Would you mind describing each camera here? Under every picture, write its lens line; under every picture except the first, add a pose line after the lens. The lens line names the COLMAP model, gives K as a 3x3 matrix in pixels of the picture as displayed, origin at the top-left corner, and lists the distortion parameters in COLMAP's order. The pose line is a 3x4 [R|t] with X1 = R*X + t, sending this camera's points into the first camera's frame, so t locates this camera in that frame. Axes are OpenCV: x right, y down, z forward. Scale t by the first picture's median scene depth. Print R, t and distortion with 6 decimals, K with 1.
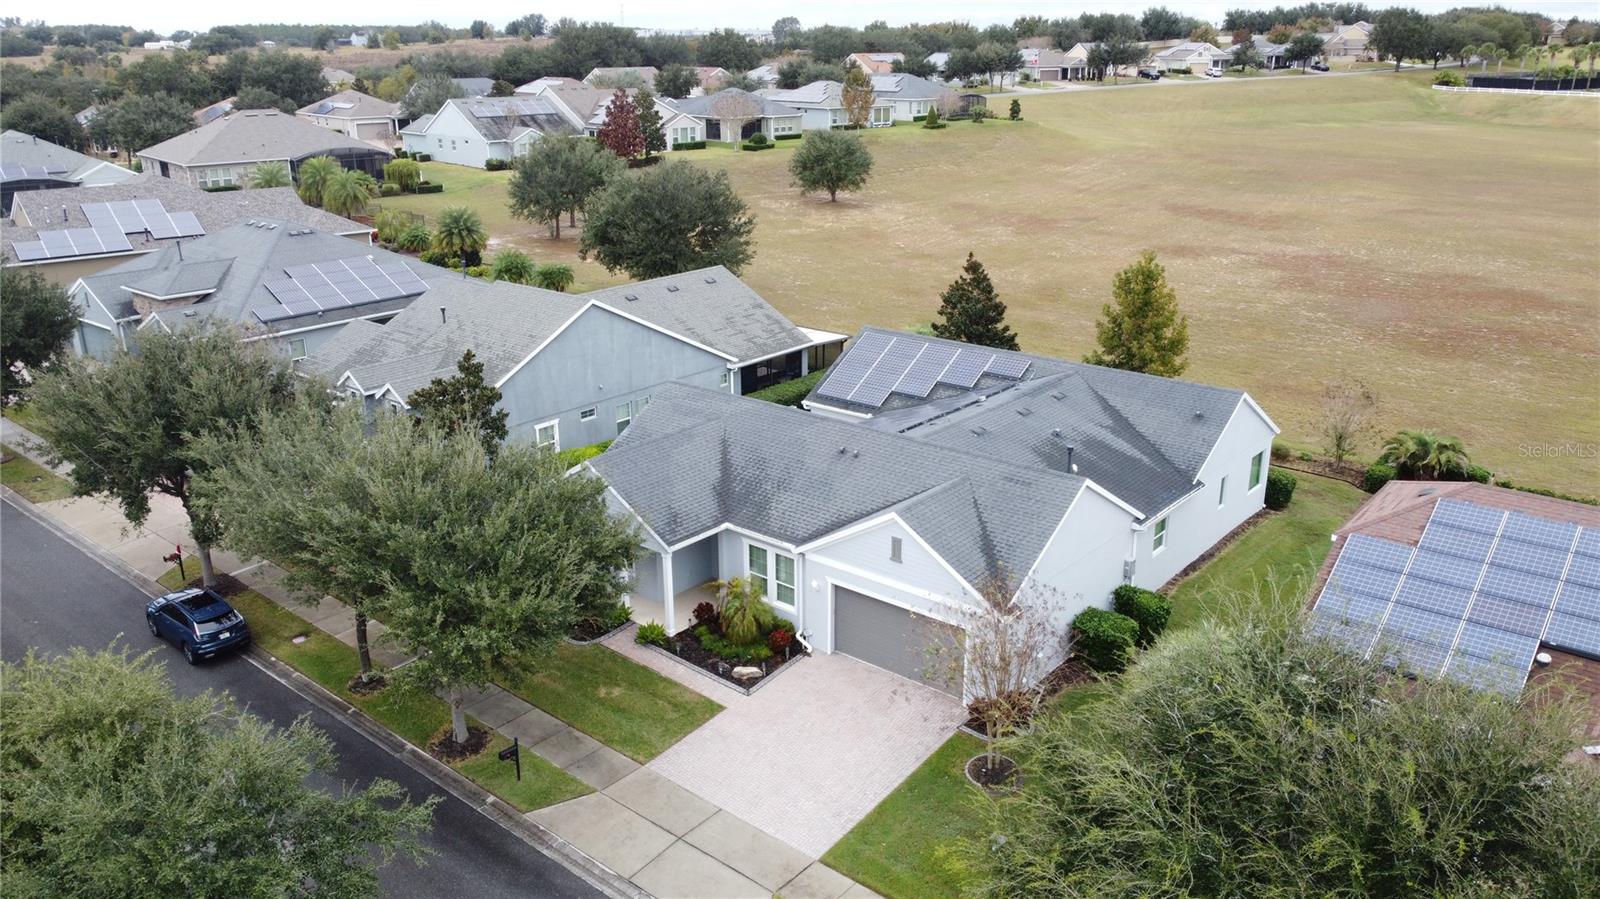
lens RADIAL K [[1209.8, 0, 802.0], [0, 1209.8, 444.4], [0, 0, 1]] dist [0.005475, -0.010129]
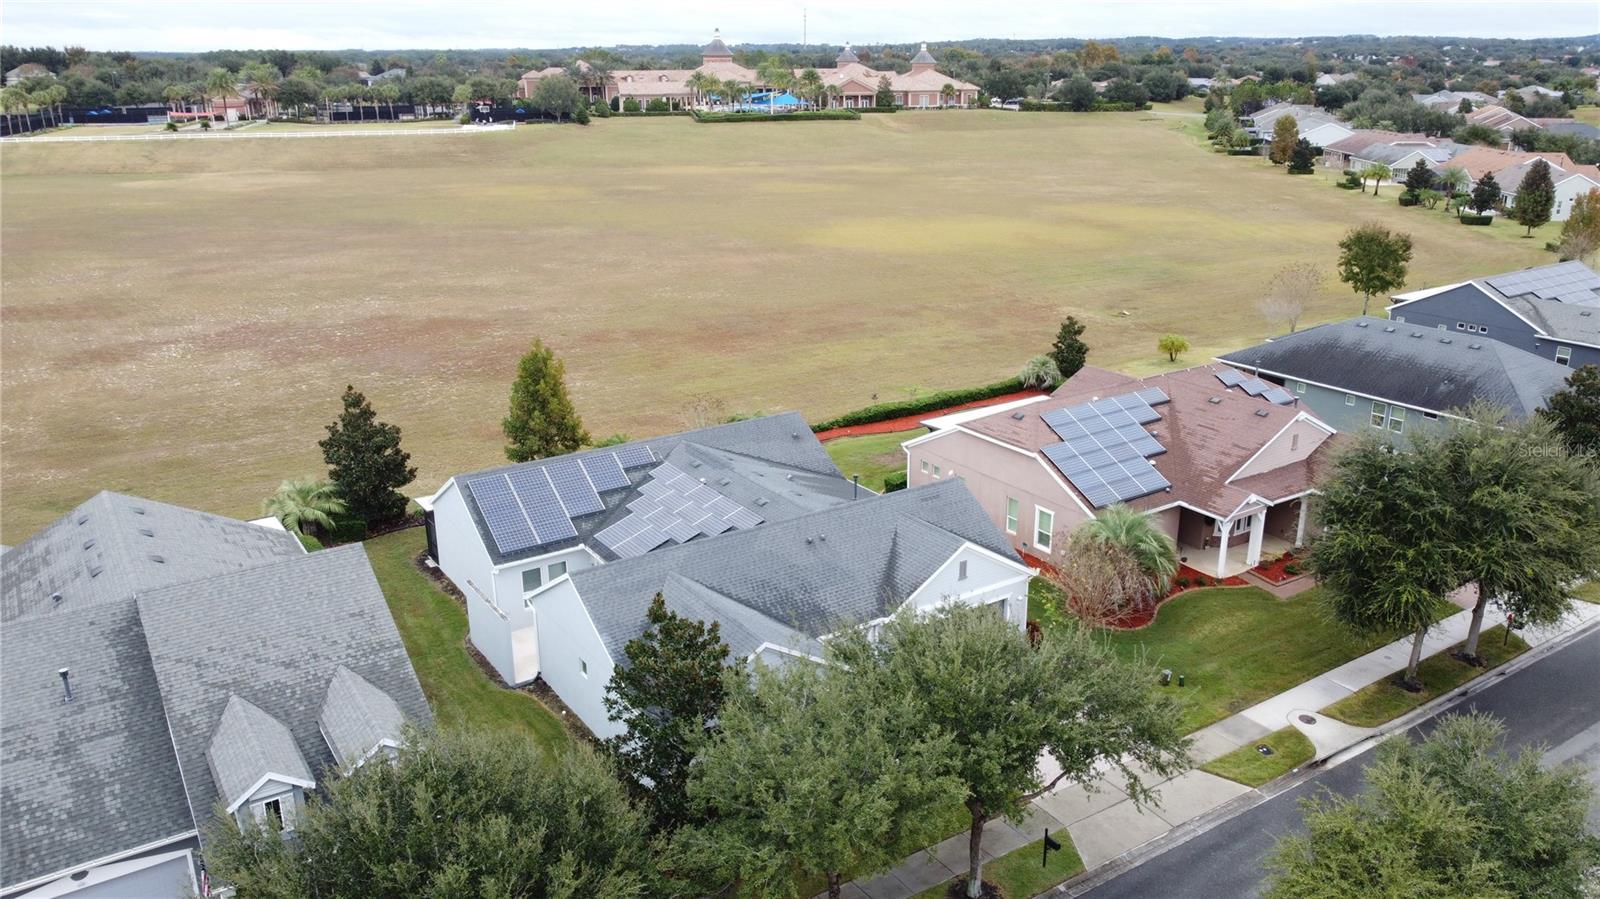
lens RADIAL K [[1209.8, 0, 801.8], [0, 1209.8, 456.6], [0, 0, 1]] dist [0.005475, -0.010129]
pose [[0.287790, -0.302079, 0.908804, -0.291611], [0.309187, 0.927443, 0.210364, -0.092366], [-0.906411, 0.220450, 0.360308, 0.172076]]
